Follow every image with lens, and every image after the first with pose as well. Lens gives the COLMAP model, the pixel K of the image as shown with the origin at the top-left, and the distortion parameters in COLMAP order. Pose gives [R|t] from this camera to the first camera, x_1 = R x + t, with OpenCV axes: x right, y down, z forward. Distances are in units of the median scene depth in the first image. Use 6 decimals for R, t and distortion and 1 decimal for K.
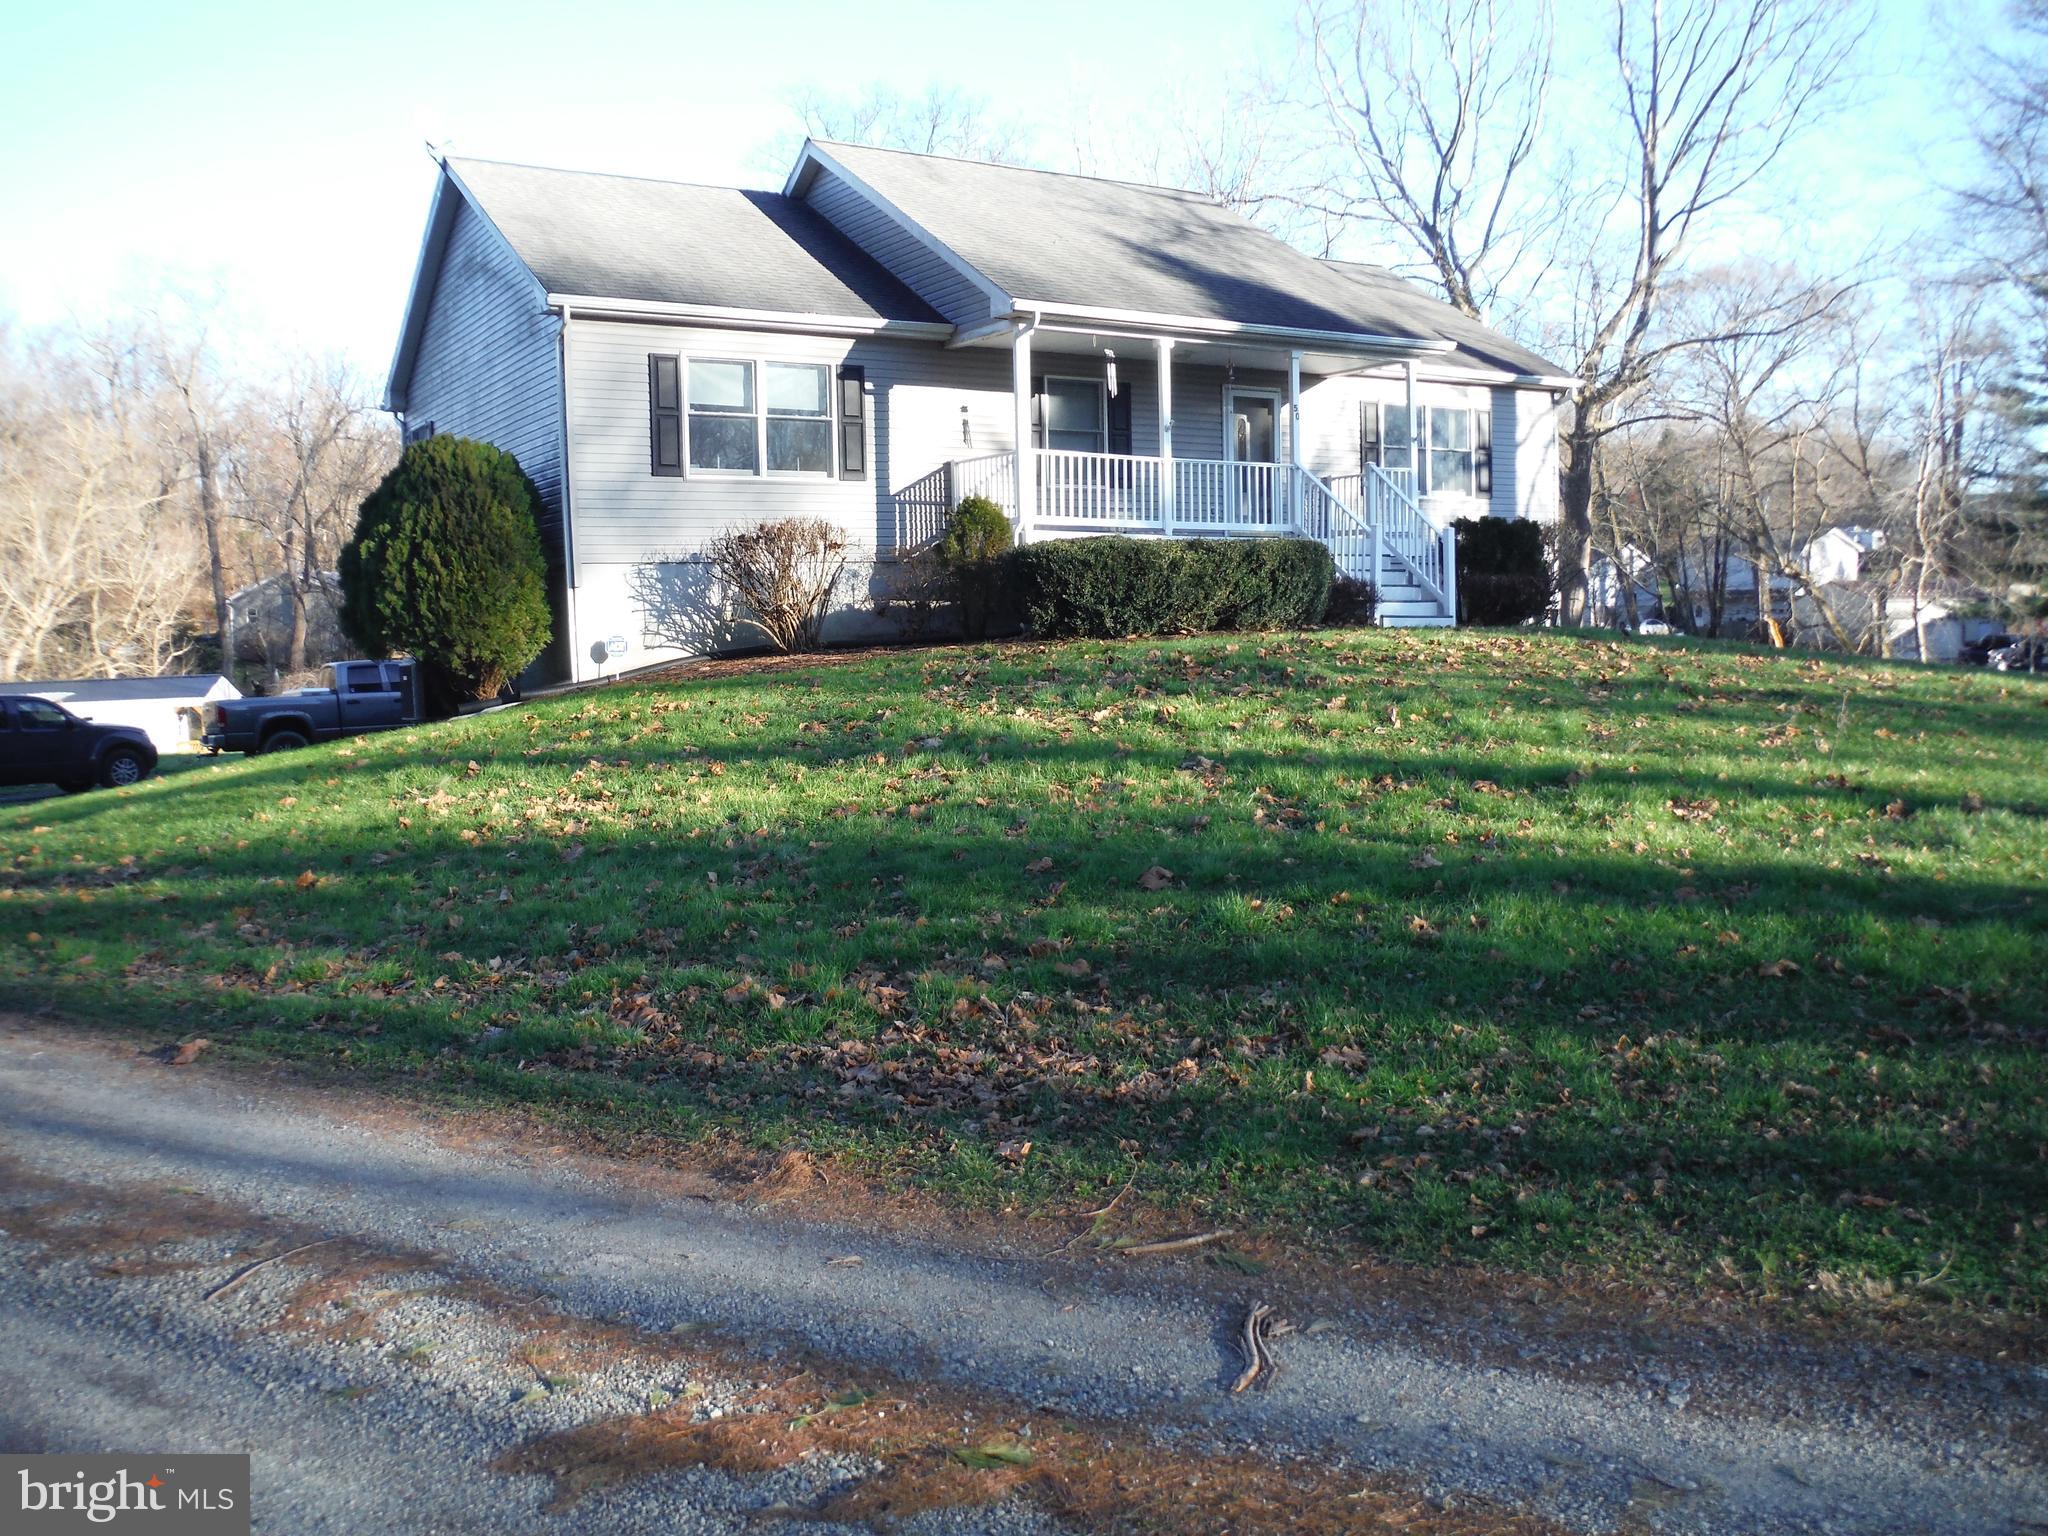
lens RADIAL K [[1715.4, 0, 1023.2], [0, 1715.4, 765.0], [0, 0, 1]] dist [-0.074862, 0.034828]
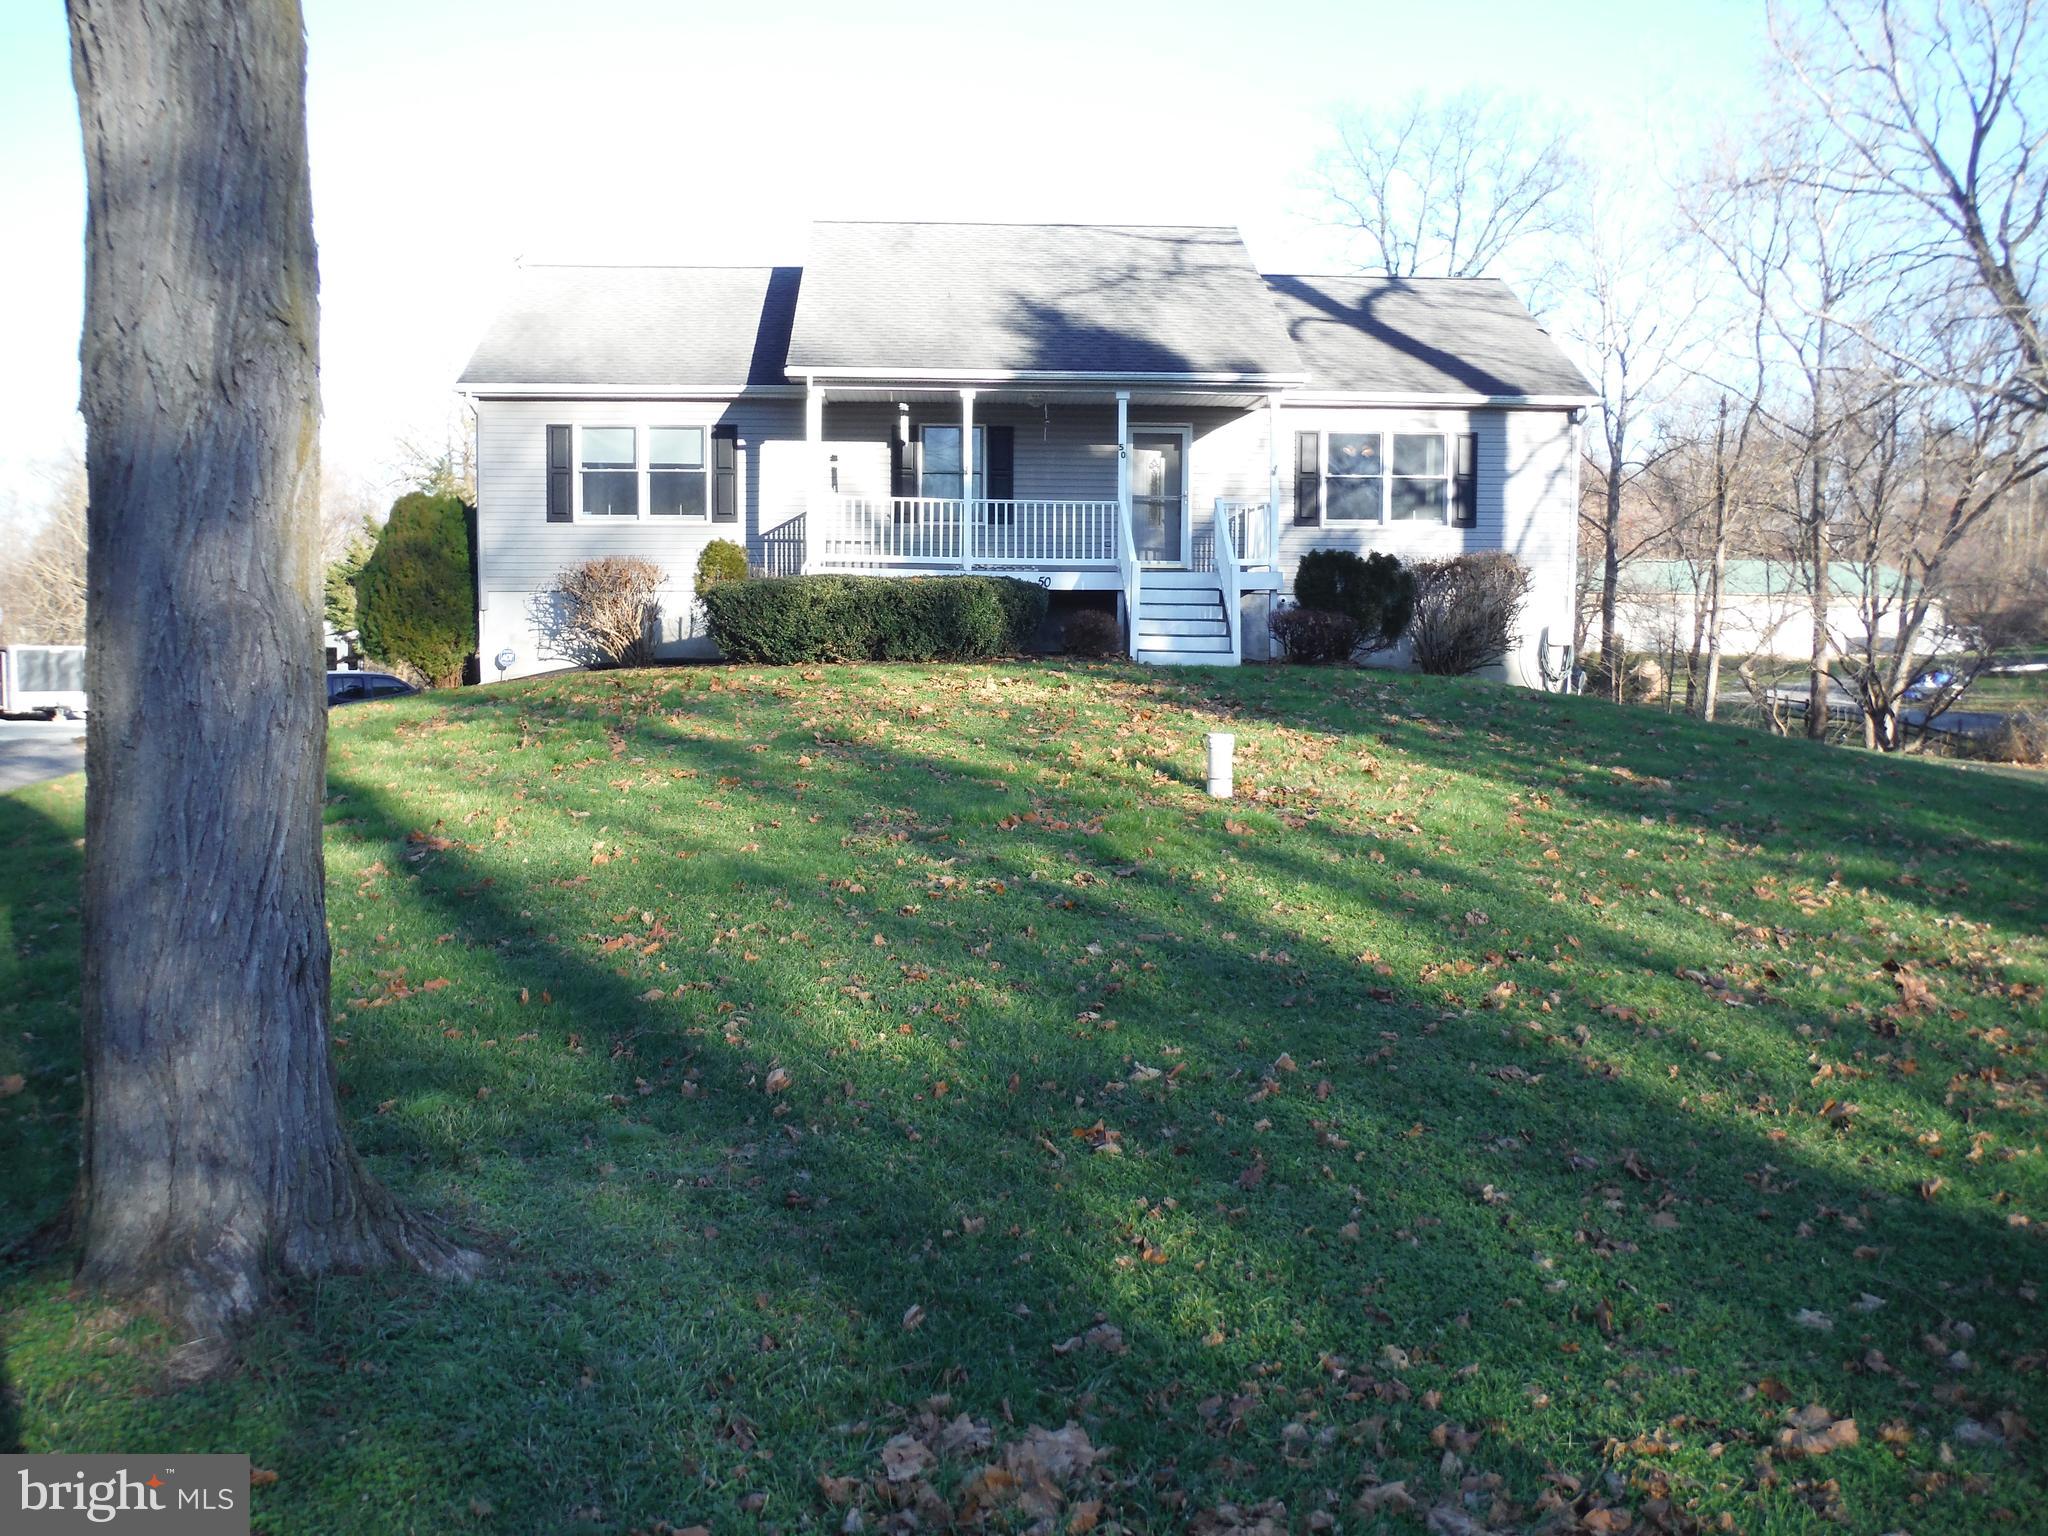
lens RADIAL K [[1715.4, 0, 1019.3], [0, 1715.4, 768.3], [0, 0, 1]] dist [-0.074862, 0.034828]
pose [[0.877707, 0.063652, -0.474951, 0.651844], [-0.061715, 0.997900, 0.019686, -0.033382], [0.475206, 0.012033, 0.879792, 0.063515]]
